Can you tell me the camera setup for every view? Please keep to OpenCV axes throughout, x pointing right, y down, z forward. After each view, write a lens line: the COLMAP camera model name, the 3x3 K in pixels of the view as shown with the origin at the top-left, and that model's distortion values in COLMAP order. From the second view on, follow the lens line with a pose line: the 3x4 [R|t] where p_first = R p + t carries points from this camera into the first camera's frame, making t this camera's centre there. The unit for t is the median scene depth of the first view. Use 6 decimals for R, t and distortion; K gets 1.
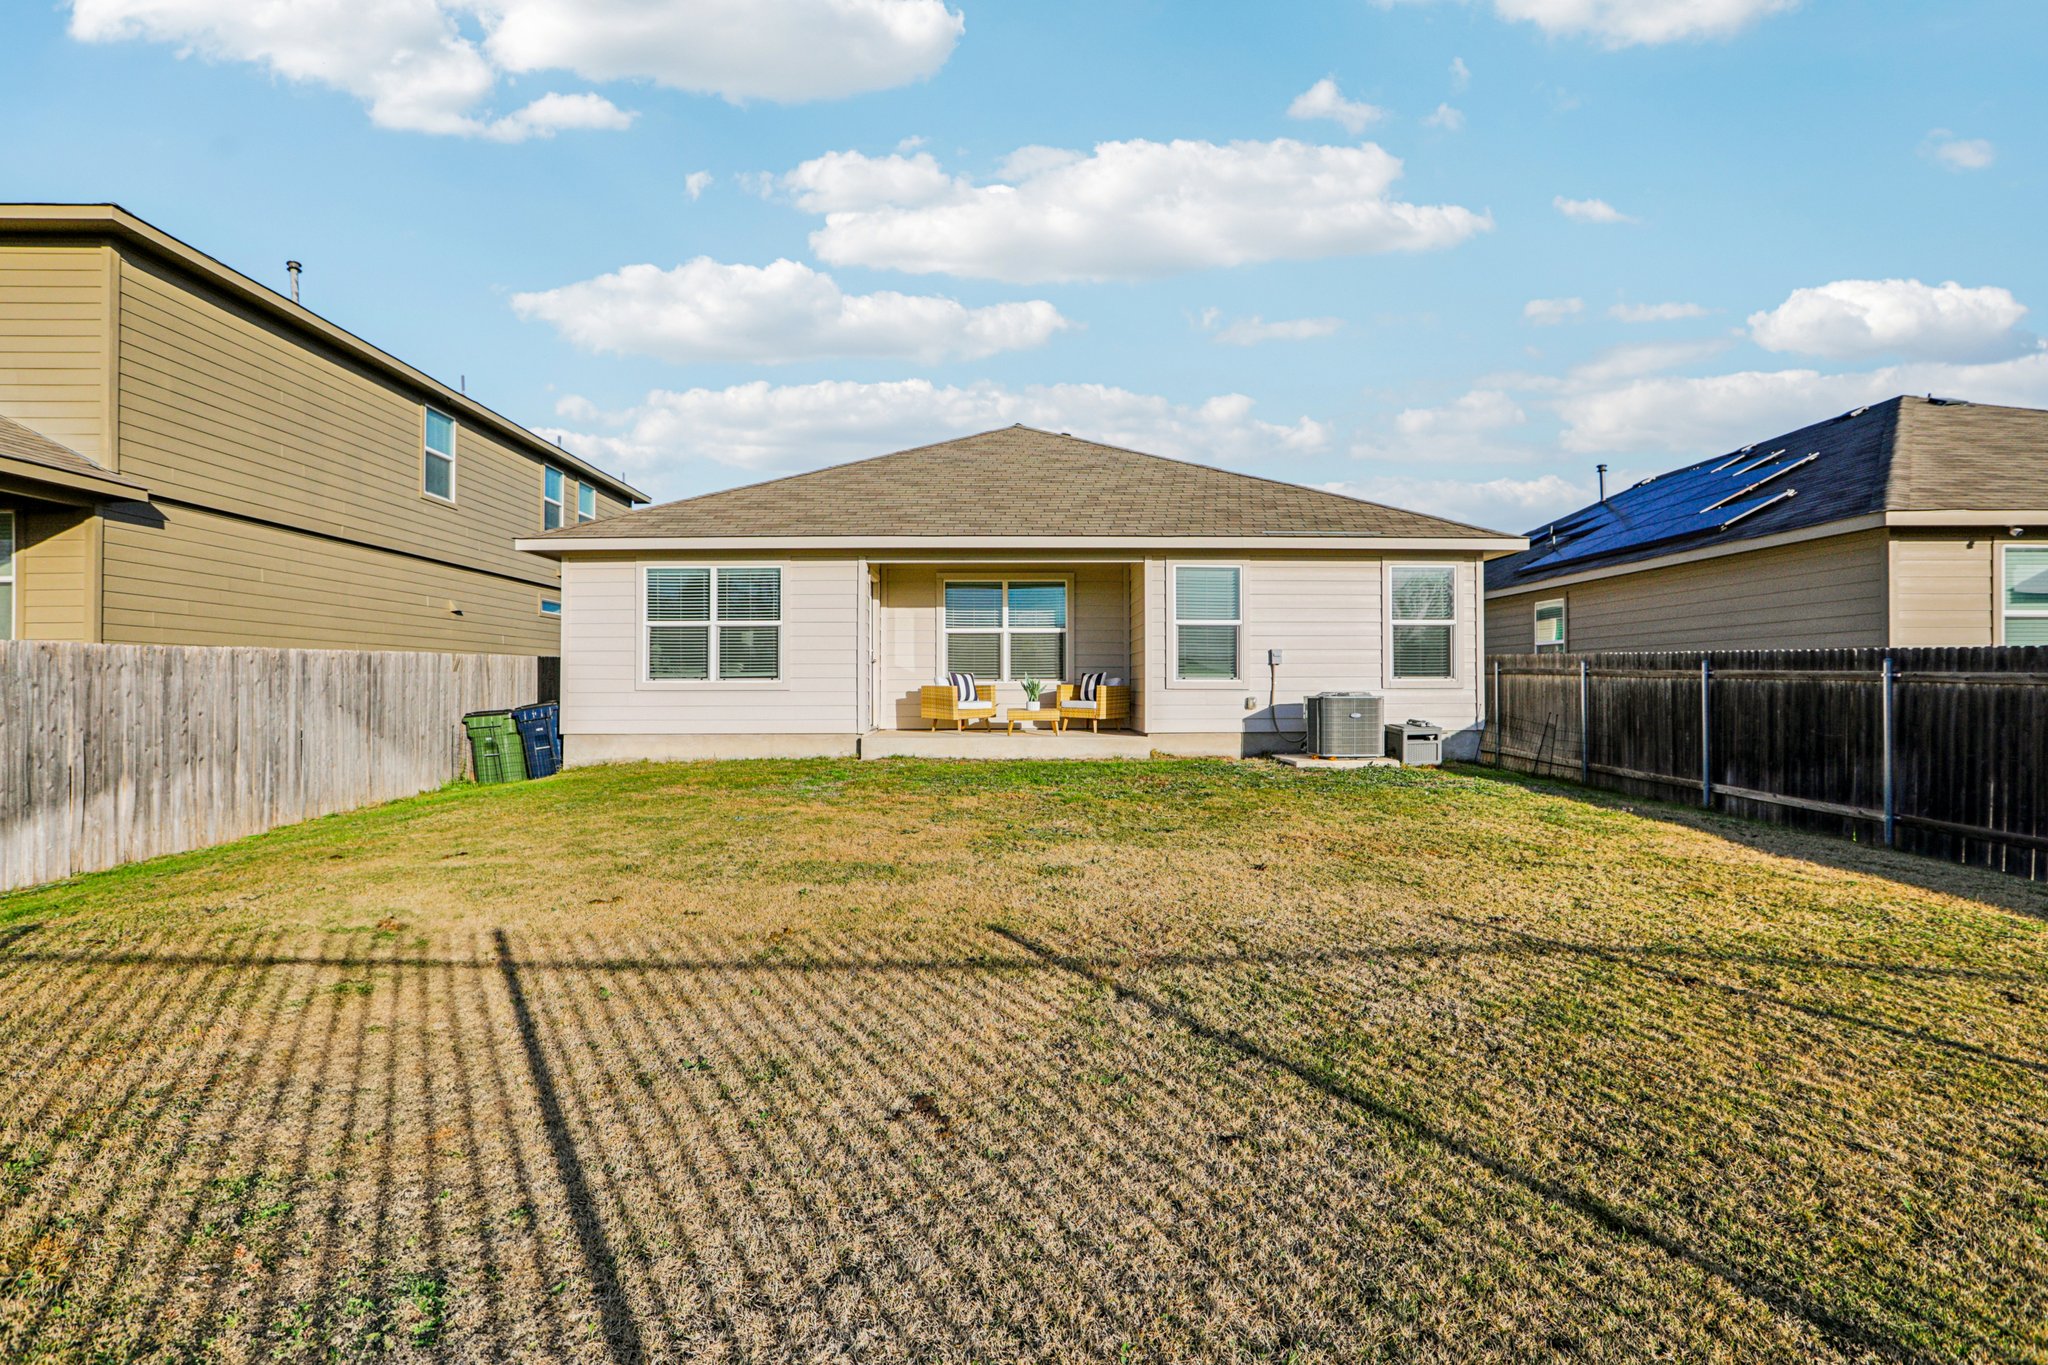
lens RADIAL K [[947.6, 0, 1024.0], [0, 947.6, 682.5], [0, 0, 1]] dist [-0.009783, -0.000017]
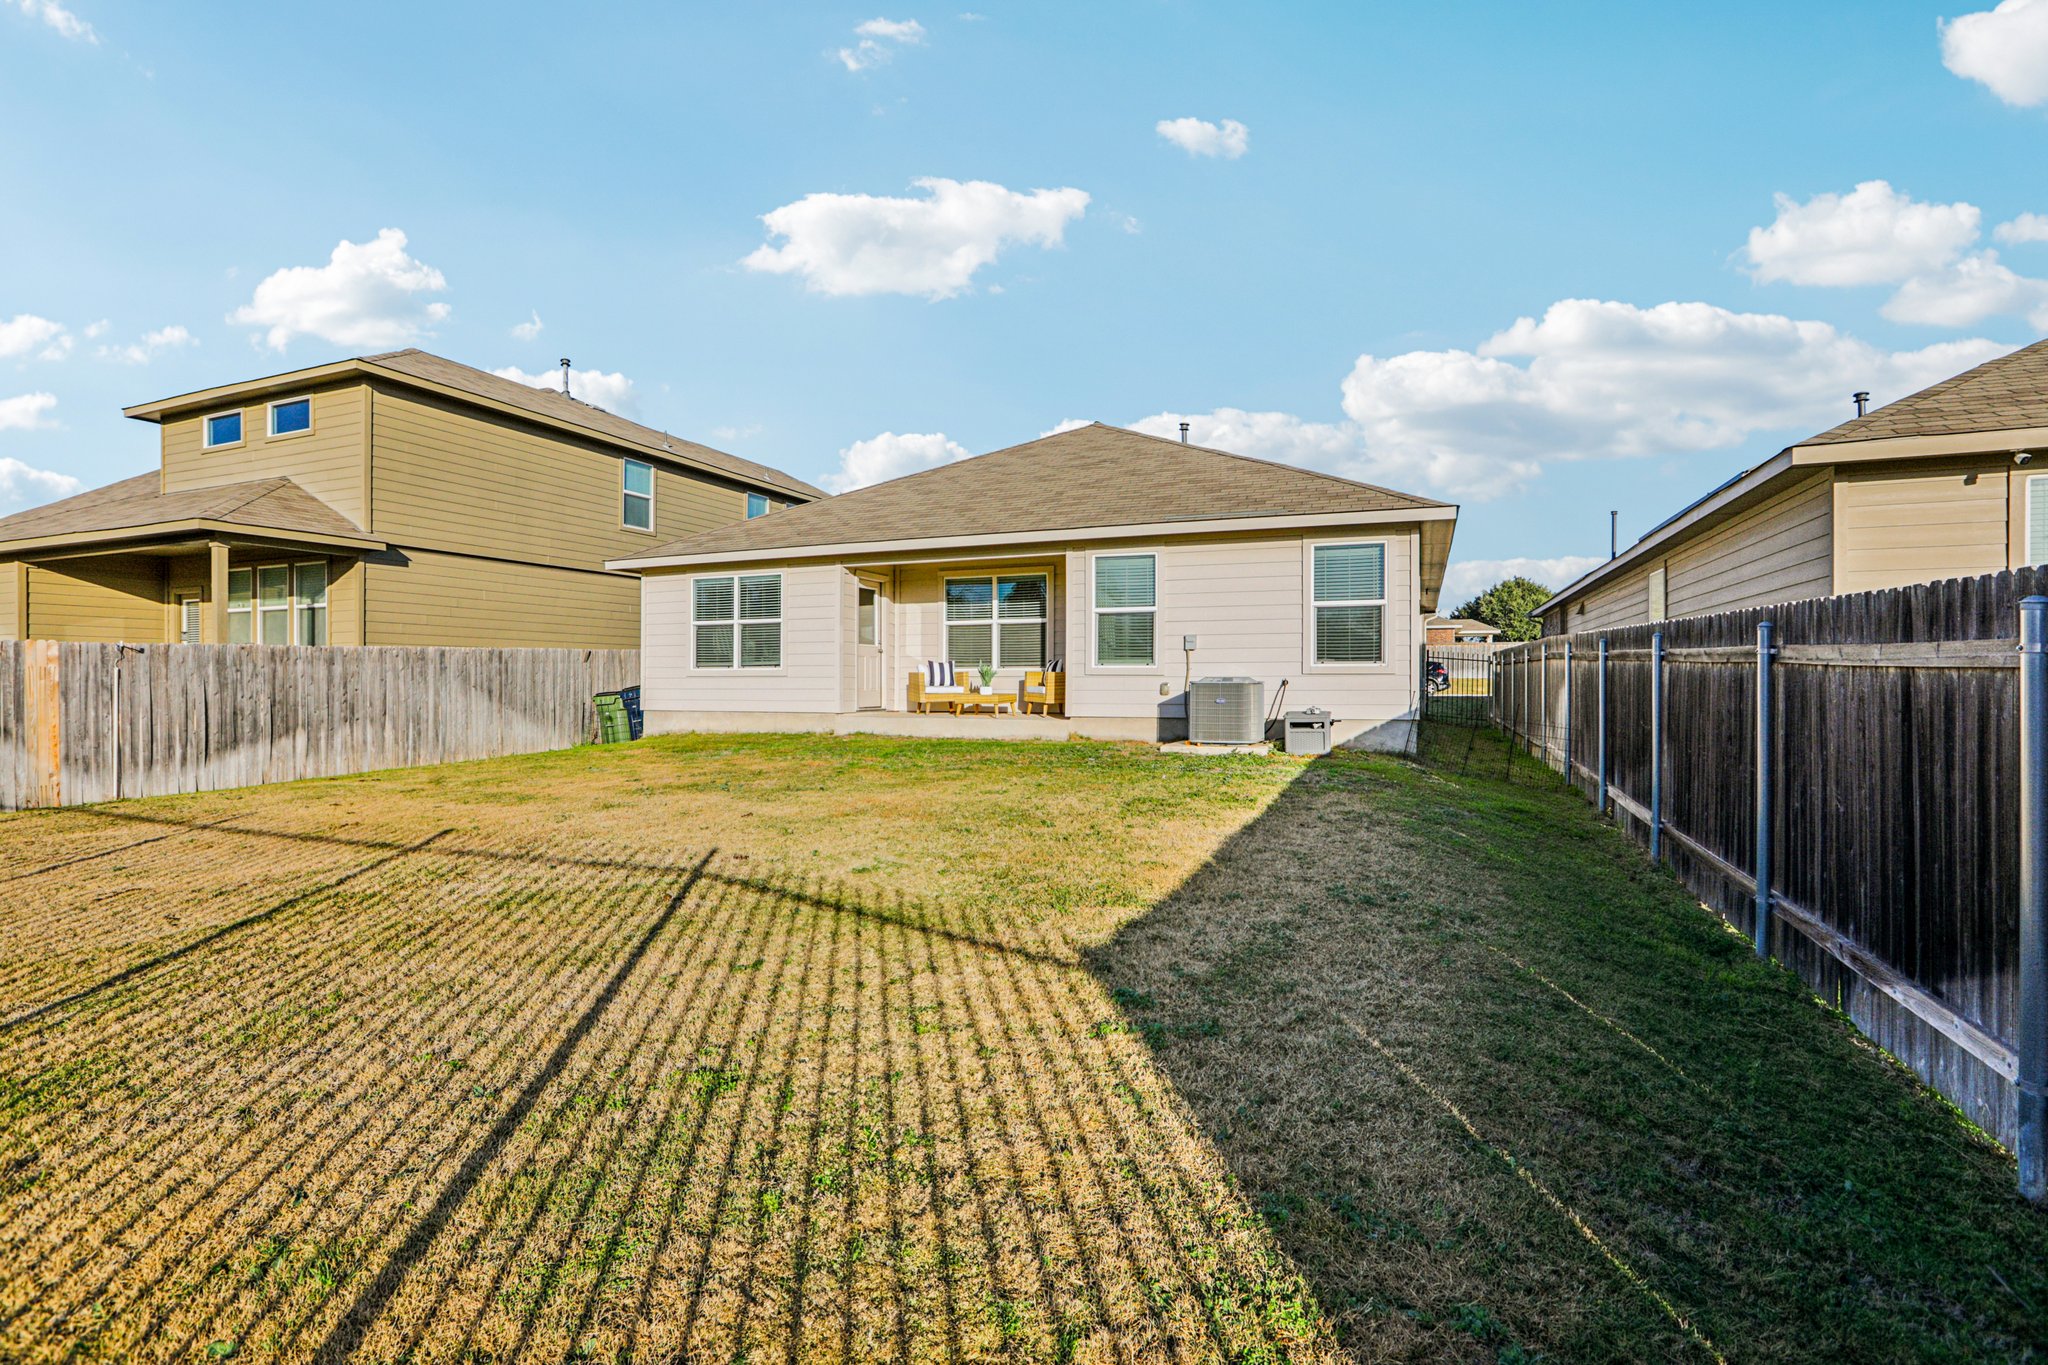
lens RADIAL K [[971.6, 0, 1024.0], [0, 971.6, 682.5], [0, 0, 1]] dist [-0.017600, 0.000262]
pose [[0.914874, 0.002269, -0.403733, 0.521351], [0.001200, 0.999965, 0.008338, 0.006474], [0.403738, -0.008113, 0.914839, -0.001631]]
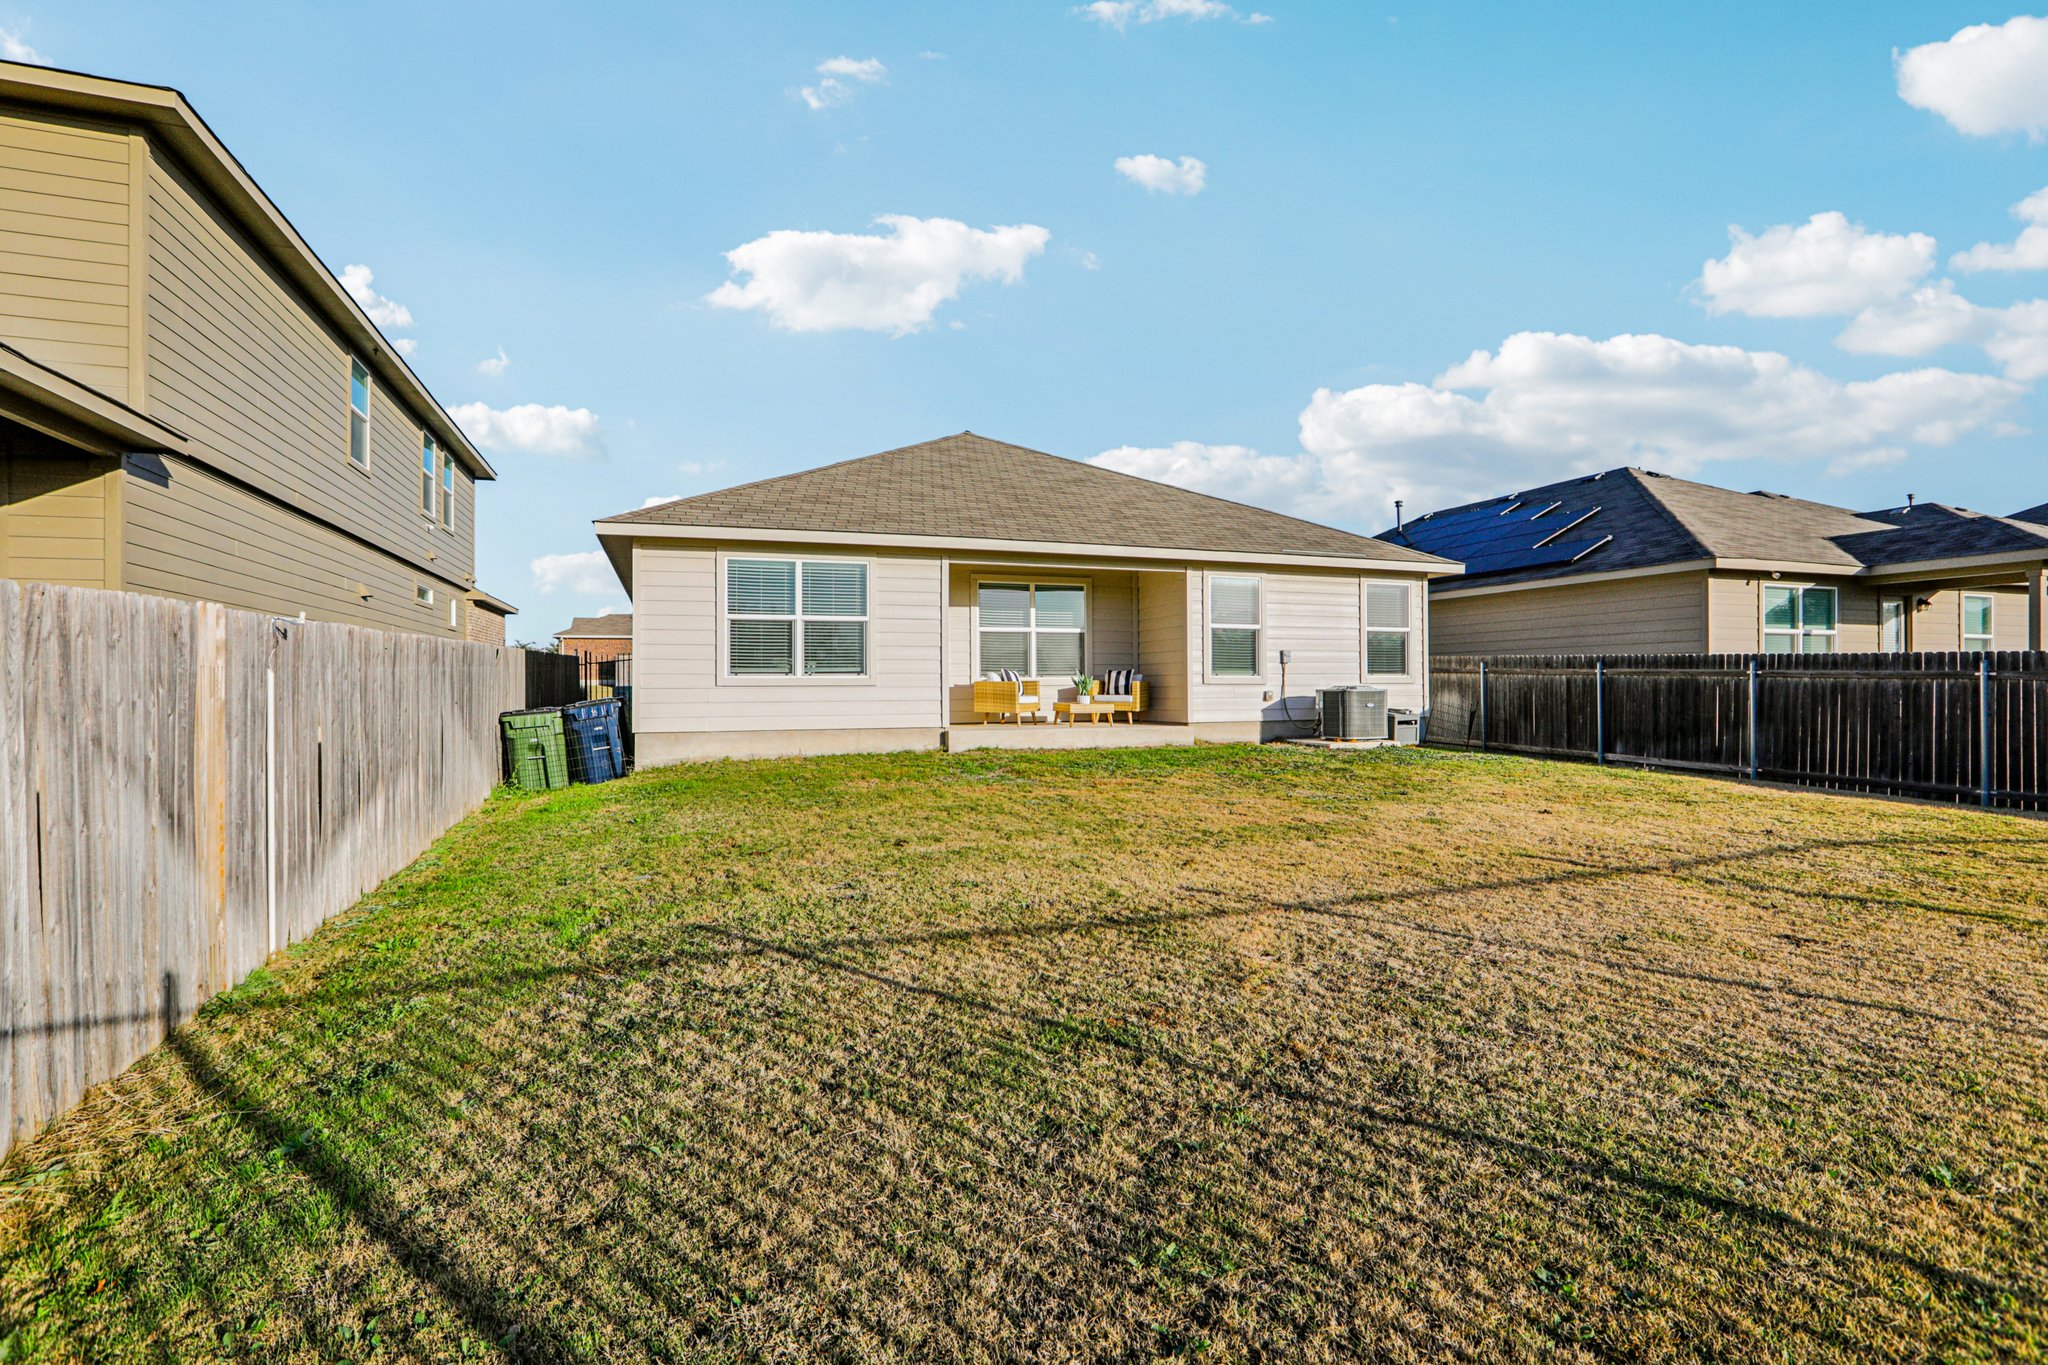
lens RADIAL K [[951.8, 0, 1028.8], [0, 951.8, 688.5], [0, 0, 1]] dist [-0.011081, 0.000231]
pose [[0.946252, -0.002467, 0.323420, -0.421246], [0.000180, 0.999975, 0.007103, 0.004127], [-0.323429, -0.006663, 0.946229, -0.014709]]
